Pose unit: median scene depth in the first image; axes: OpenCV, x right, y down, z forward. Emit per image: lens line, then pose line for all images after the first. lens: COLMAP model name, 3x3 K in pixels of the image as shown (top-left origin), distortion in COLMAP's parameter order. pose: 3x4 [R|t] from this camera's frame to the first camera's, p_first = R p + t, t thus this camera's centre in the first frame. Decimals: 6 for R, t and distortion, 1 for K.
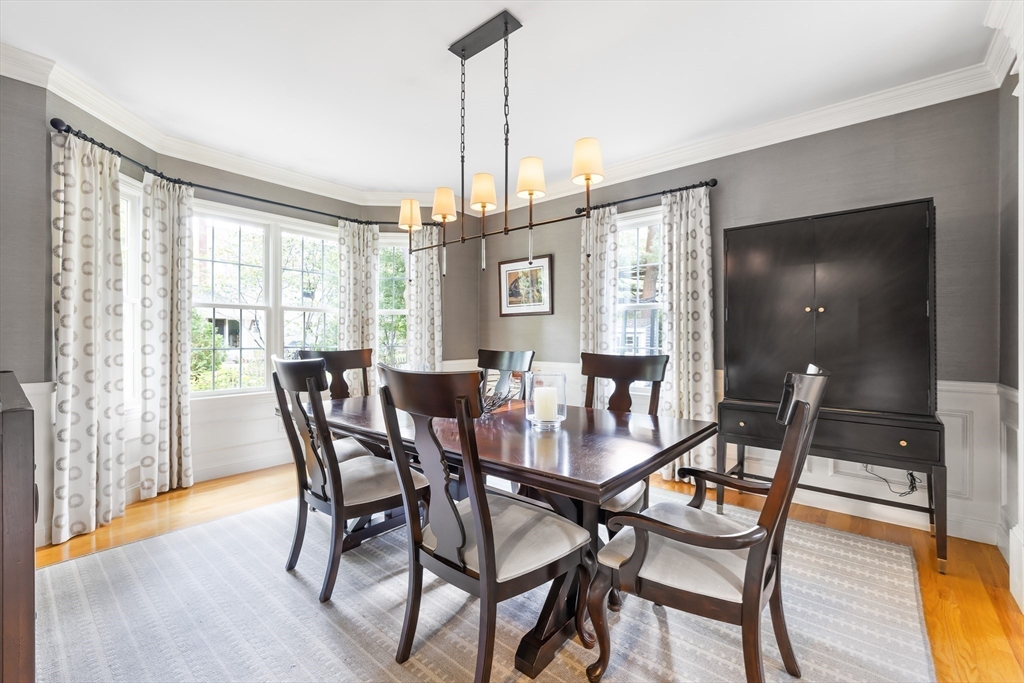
lens RADIAL K [[432.5, 0, 509.9], [0, 432.5, 340.5], [0, 0, 1]] dist [-0.000576, -0.000247]
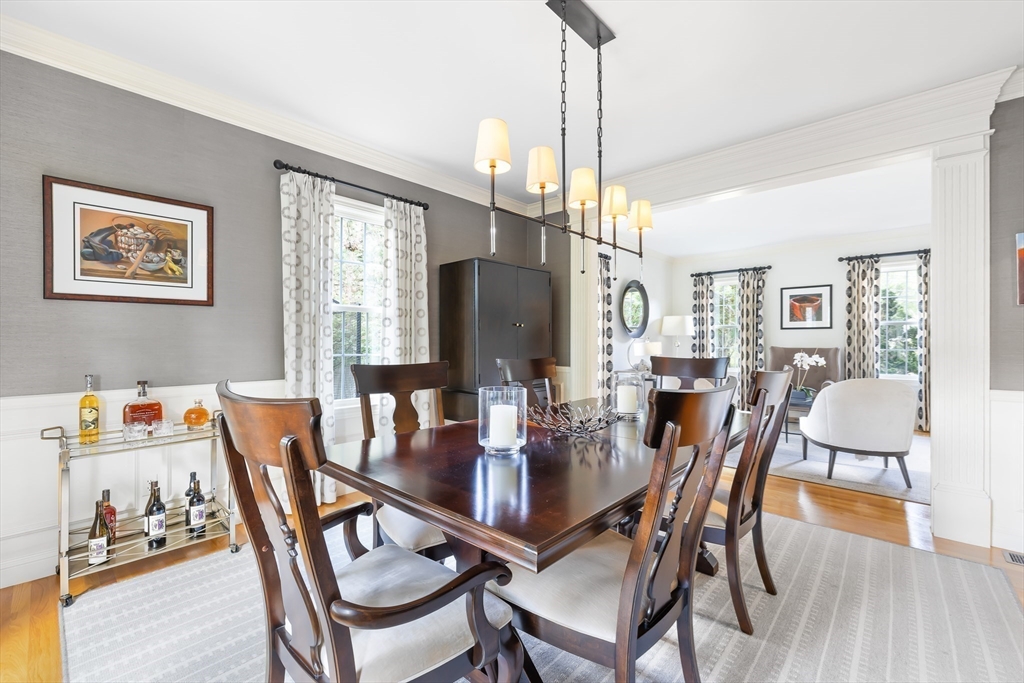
lens RADIAL K [[432.5, 0, 509.9], [0, 432.5, 340.5], [0, 0, 1]] dist [-0.000576, -0.000247]
pose [[0.056289, 0.003953, 0.998407, -0.611258], [0.003888, 0.999984, -0.004179, -0.011351], [-0.998407, 0.004117, 0.056273, 0.697299]]
